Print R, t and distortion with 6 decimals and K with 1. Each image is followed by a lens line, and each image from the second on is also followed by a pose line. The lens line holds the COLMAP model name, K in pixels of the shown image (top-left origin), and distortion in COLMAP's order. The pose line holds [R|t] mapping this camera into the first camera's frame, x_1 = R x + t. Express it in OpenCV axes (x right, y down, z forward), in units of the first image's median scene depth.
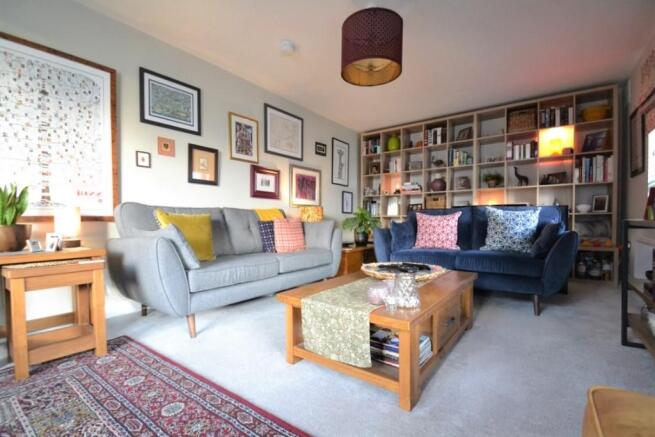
lens RADIAL K [[292.8, 0, 324.2], [0, 292.8, 221.0], [0, 0, 1]] dist [-0.007776, -0.001362]
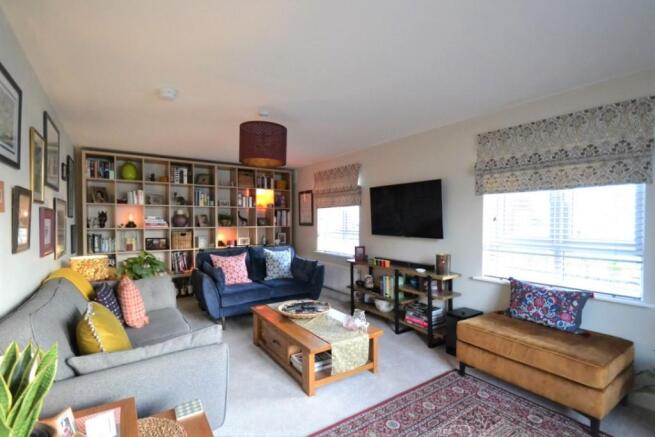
lens RADIAL K [[292.8, 0, 321.4], [0, 292.8, 220.8], [0, 0, 1]] dist [-0.007776, -0.001362]
pose [[0.349691, 0.009603, 0.936816, -0.648061], [0.005372, 0.999910, -0.012255, -0.155727], [-0.936850, 0.009318, 0.349608, 0.205842]]
